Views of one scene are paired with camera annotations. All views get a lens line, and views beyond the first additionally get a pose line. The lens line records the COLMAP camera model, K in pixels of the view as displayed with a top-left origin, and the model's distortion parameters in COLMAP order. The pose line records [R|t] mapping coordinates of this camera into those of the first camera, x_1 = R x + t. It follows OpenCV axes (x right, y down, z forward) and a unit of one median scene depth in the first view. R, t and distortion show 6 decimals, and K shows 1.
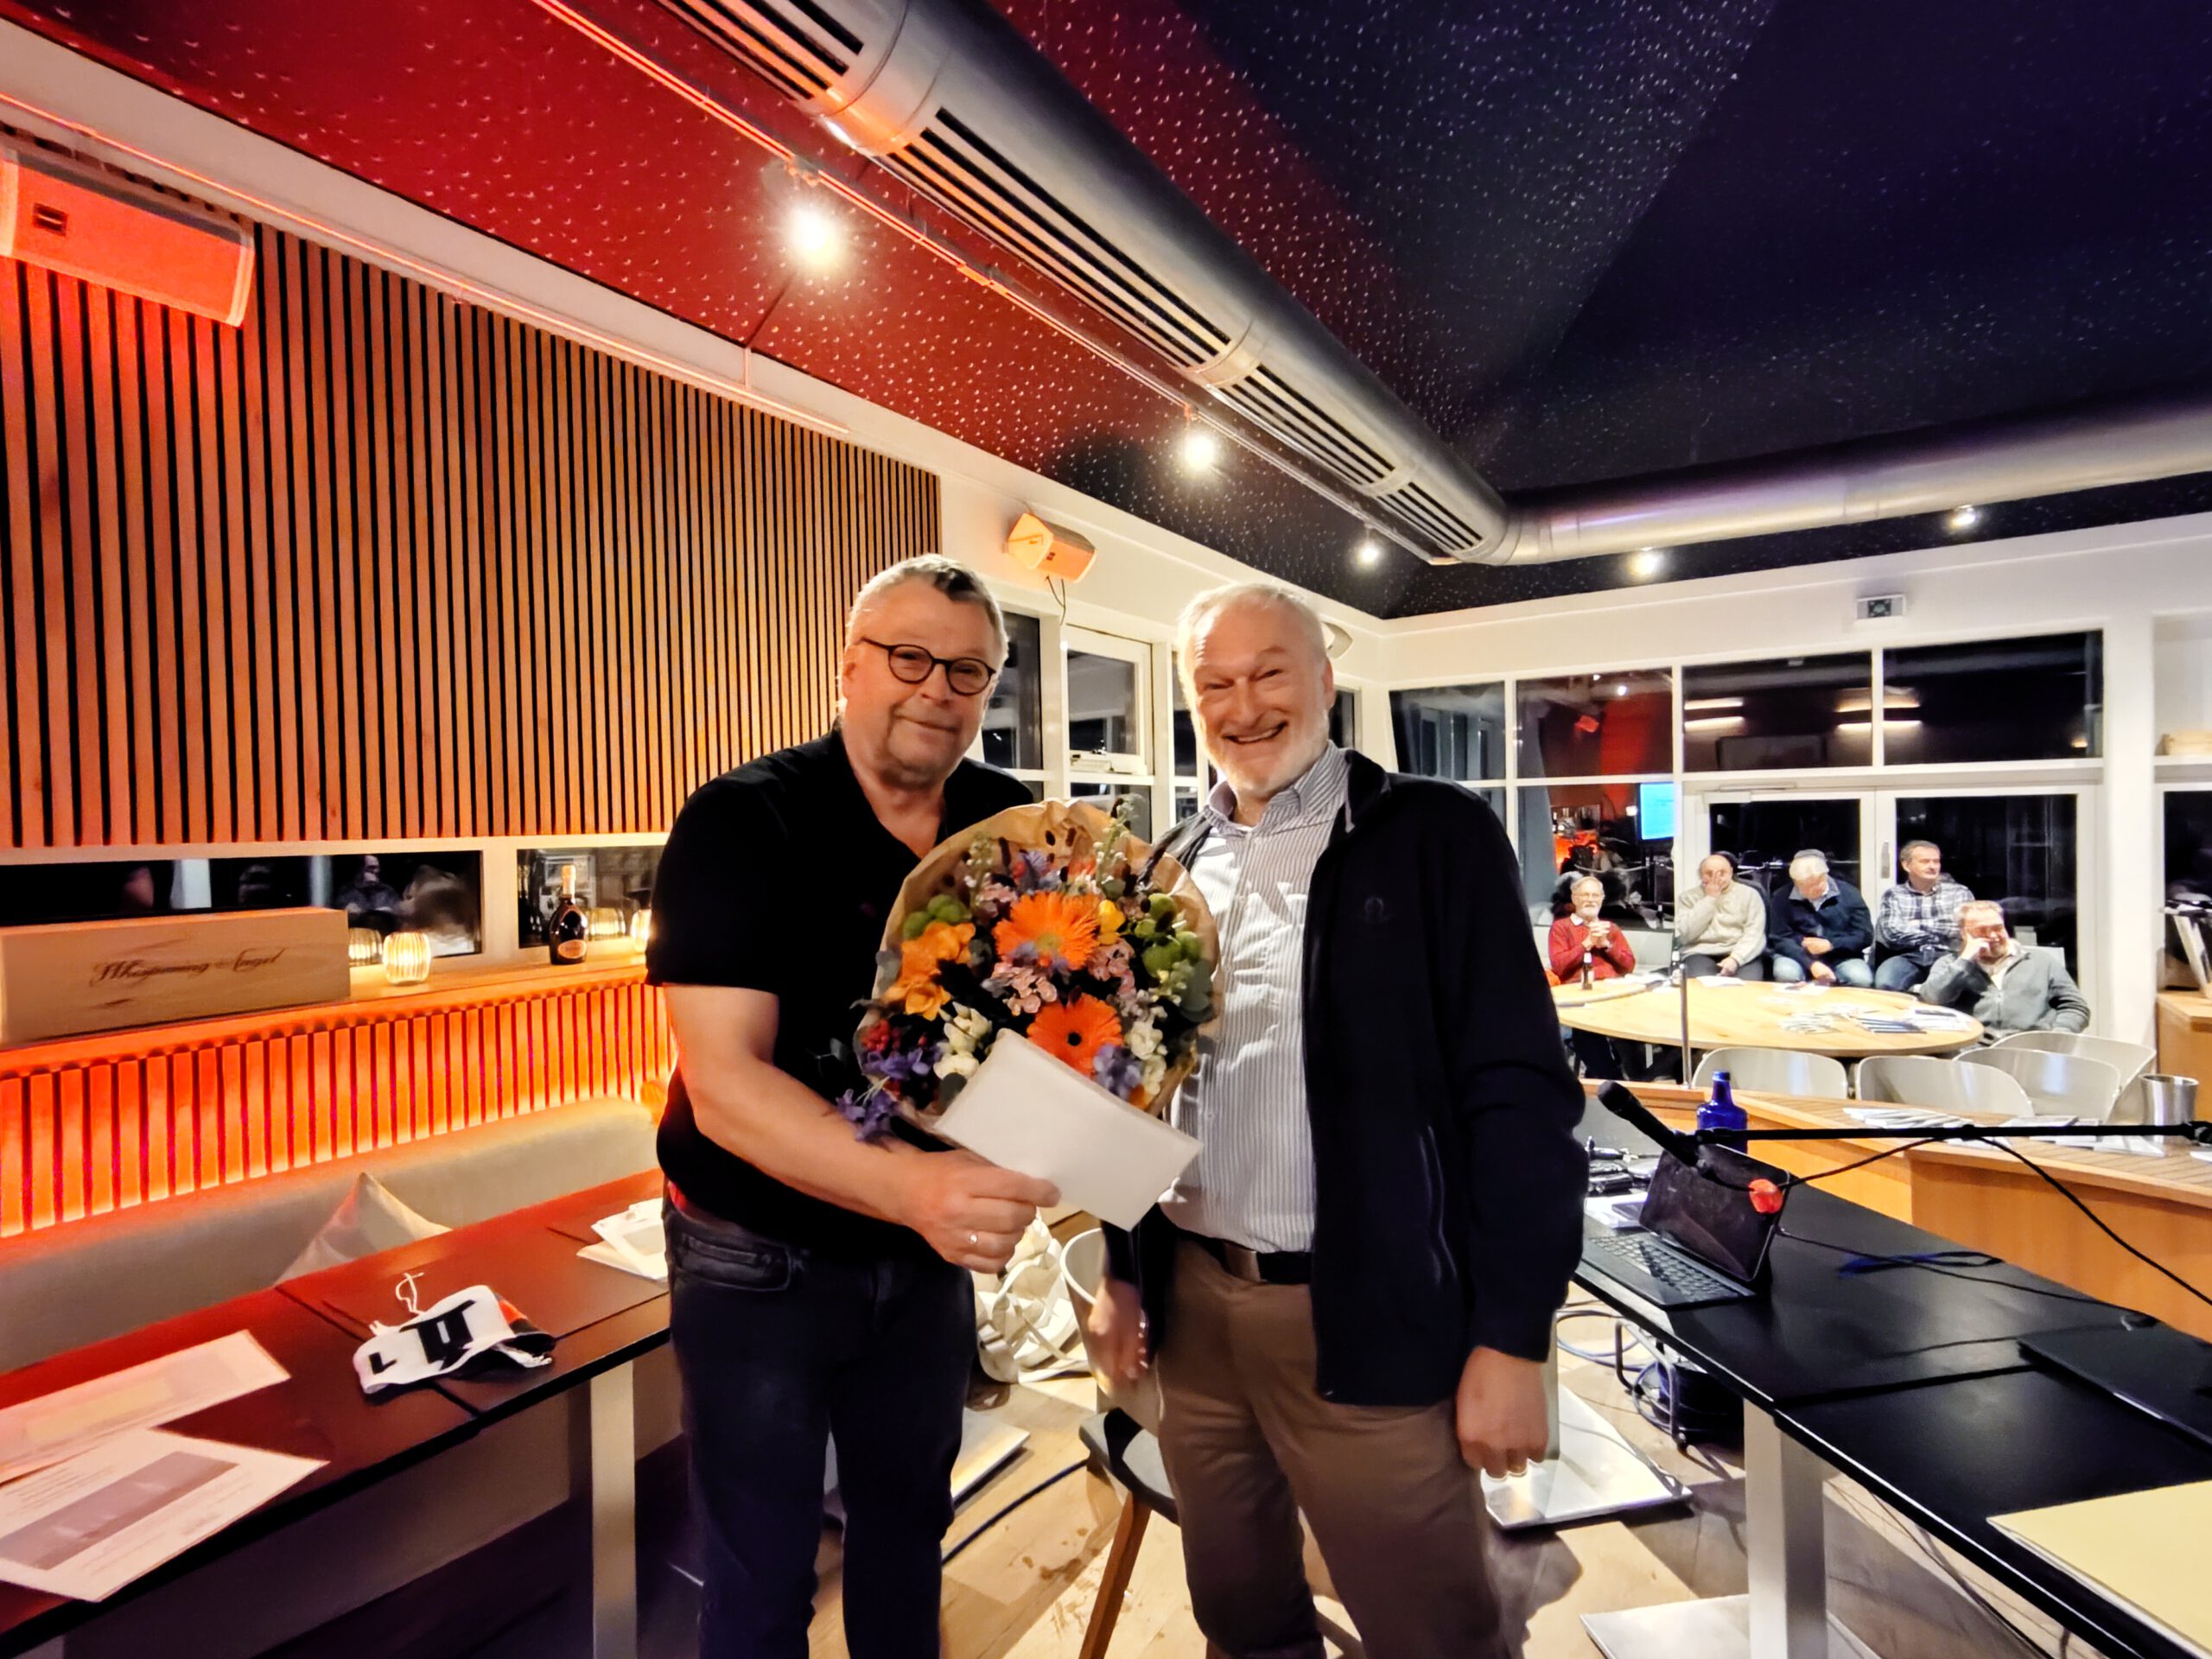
lens RADIAL K [[1056.3, 0, 1109.5], [0, 1056.3, 823.7], [0, 0, 1]] dist [0.002400, 0.008221]
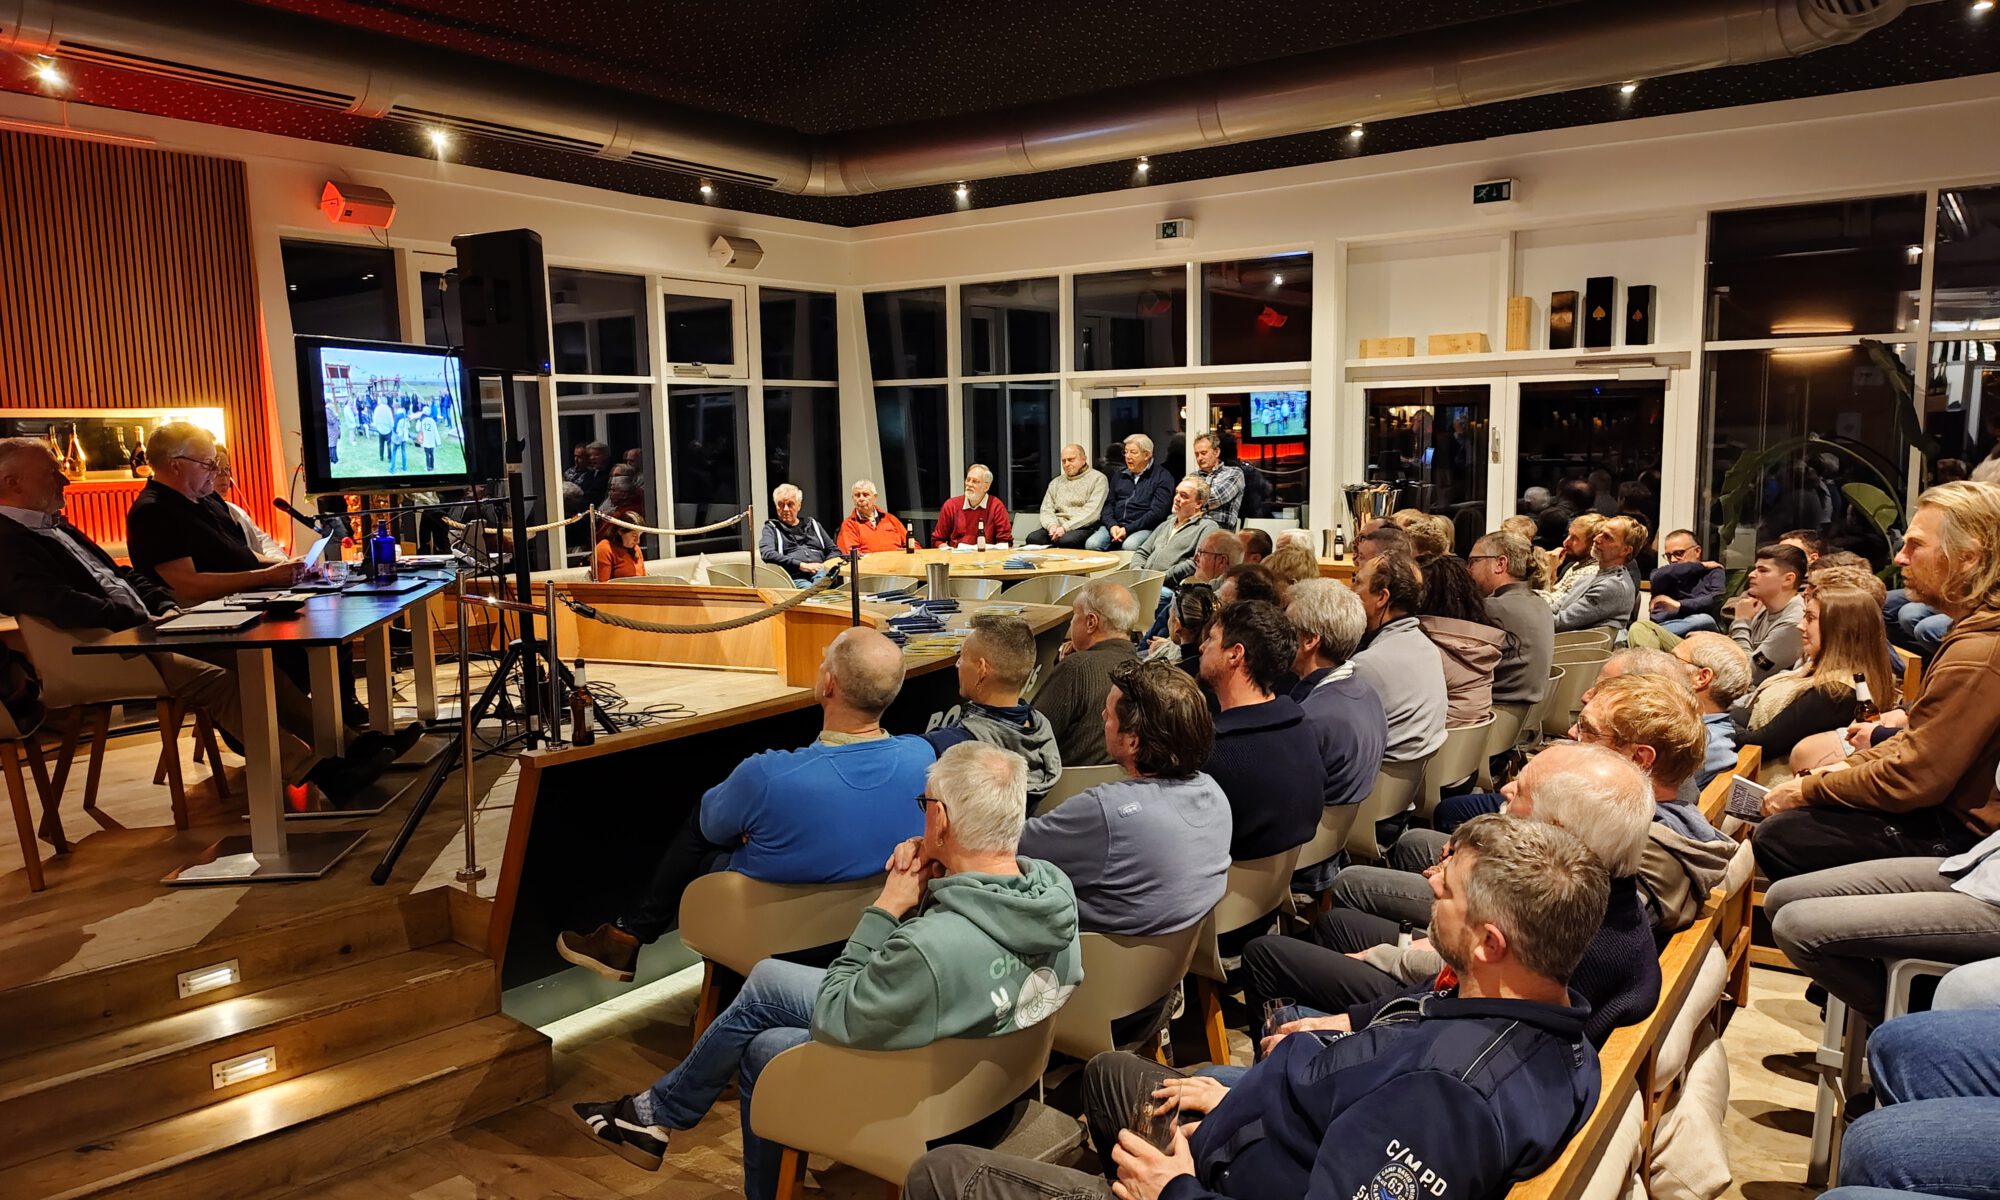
lens RADIAL K [[1410.5, 0, 1012.3], [0, 1410.5, 610.5], [0, 0, 1]] dist [0.006372, -0.006512]
pose [[0.999637, 0.007357, -0.025900, 0.829454], [-0.004015, 0.991923, 0.126781, 0.023111], [0.026623, -0.126631, 0.991593, -0.838305]]
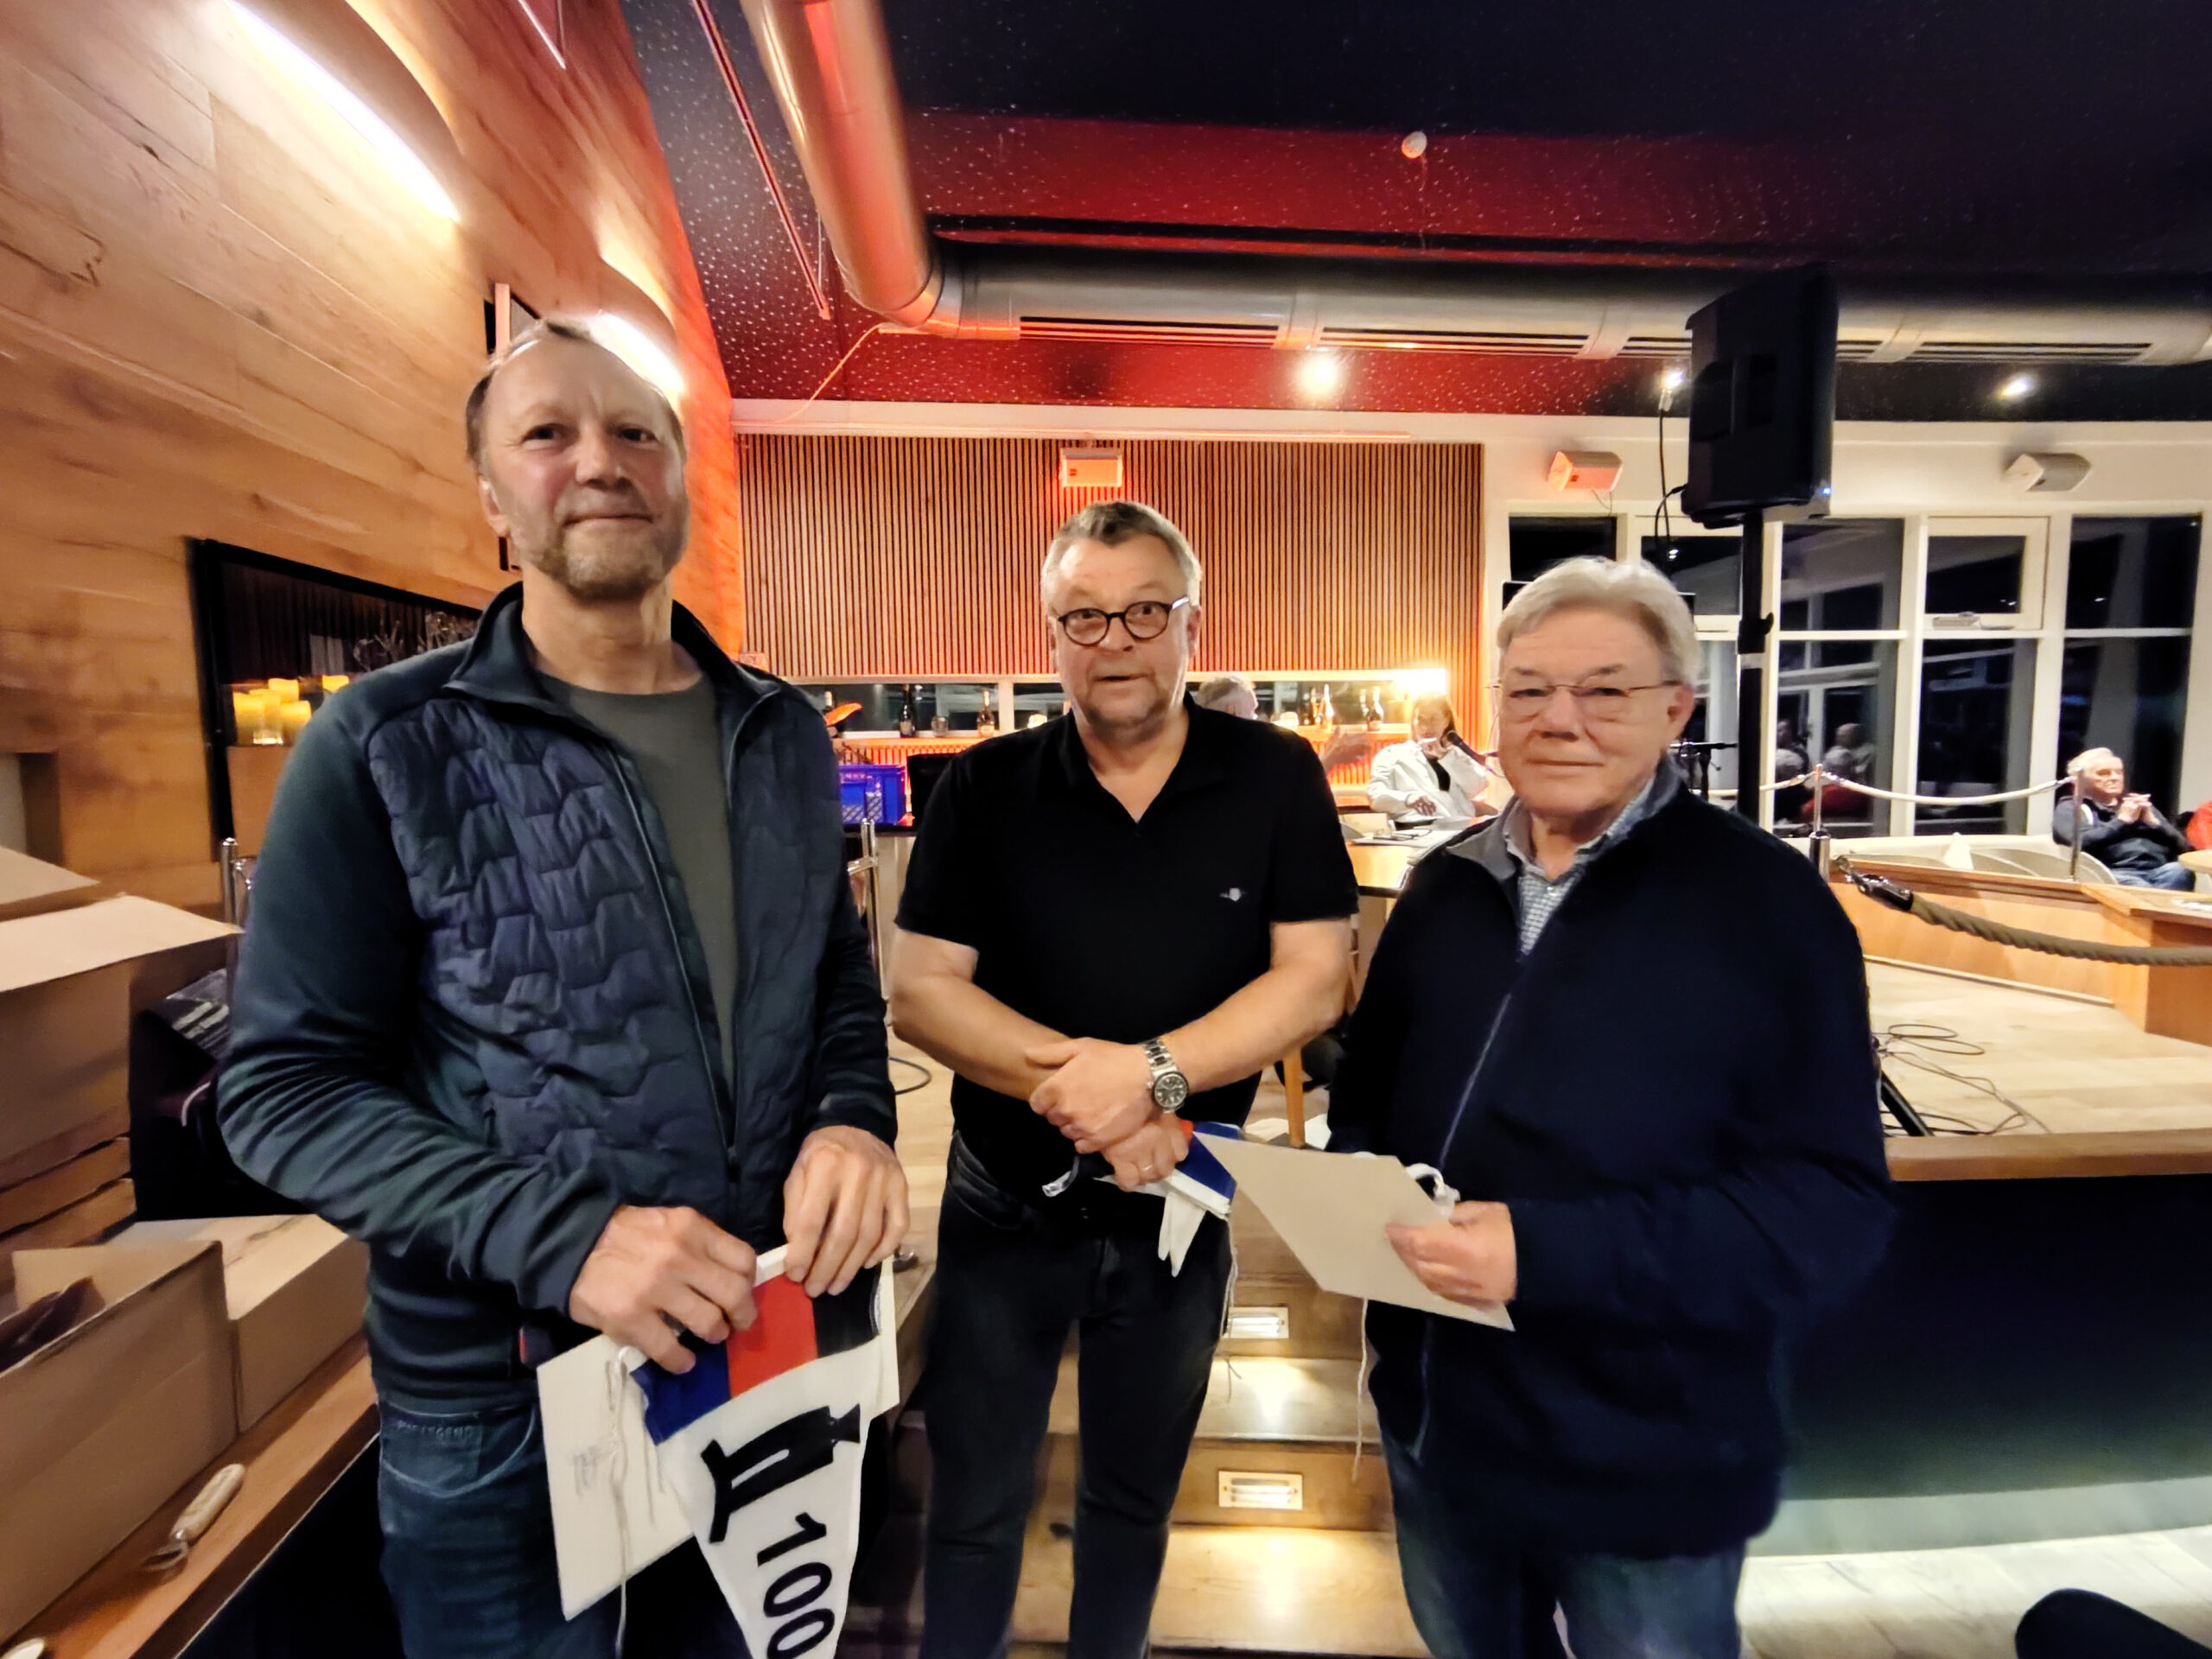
lens RADIAL K [[1056.3, 0, 1109.4], [0, 1056.3, 831.1], [0, 0, 1]] dist [0.002400, 0.008221]
pose [[0.638057, 0.073624, -0.766461, 0.645447], [-0.000420, 0.995451, 0.095271, 0.080450], [0.769989, -0.060466, 0.635186, -0.398429]]
